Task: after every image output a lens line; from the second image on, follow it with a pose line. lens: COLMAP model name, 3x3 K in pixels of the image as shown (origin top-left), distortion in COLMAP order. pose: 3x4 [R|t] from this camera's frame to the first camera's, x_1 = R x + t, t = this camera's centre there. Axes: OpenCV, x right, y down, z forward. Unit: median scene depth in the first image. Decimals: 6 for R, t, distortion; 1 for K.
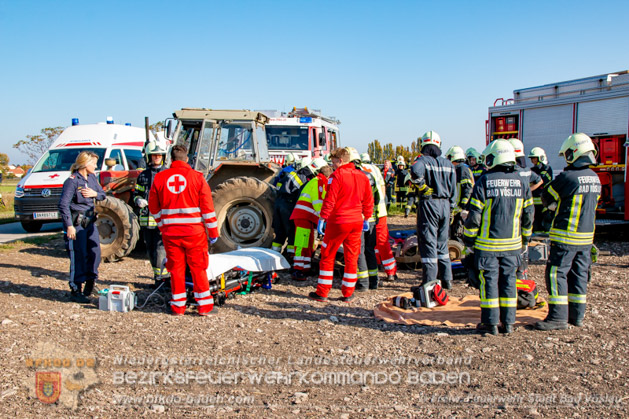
lens RADIAL K [[686.1, 0, 314.5], [0, 686.1, 209.5], [0, 0, 1]] dist [0.010335, 0.005044]
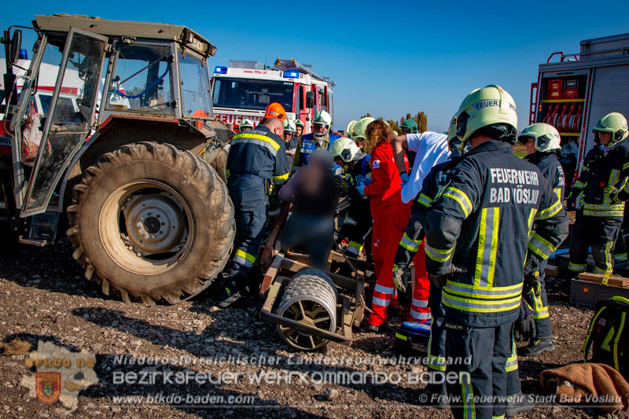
lens RADIAL K [[623.7, 0, 314.5], [0, 623.7, 209.5], [0, 0, 1]] dist [0.002163, 0.017643]
pose [[0.998323, 0.056323, 0.013408, 0.018290], [-0.056989, 0.996806, 0.055956, -0.021395], [-0.010214, -0.056626, 0.998343, 0.363108]]
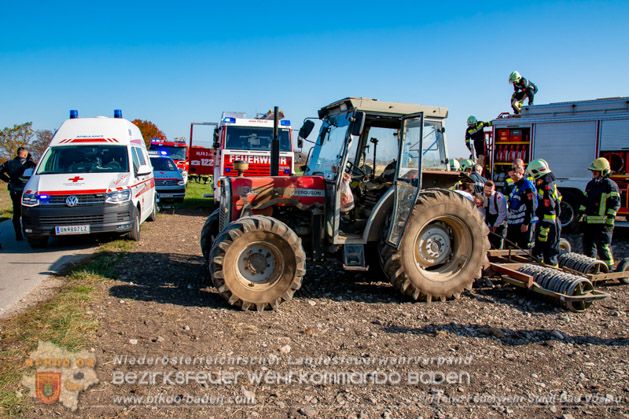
lens RADIAL K [[493.2, 0, 314.5], [0, 493.2, 209.5], [0, 0, 1]] dist [-0.141973, 0.137427]
pose [[0.935729, -0.015511, 0.352378, -0.323330], [0.004138, 0.999447, 0.033007, -0.031416], [-0.352695, -0.029428, 0.935276, 0.385157]]
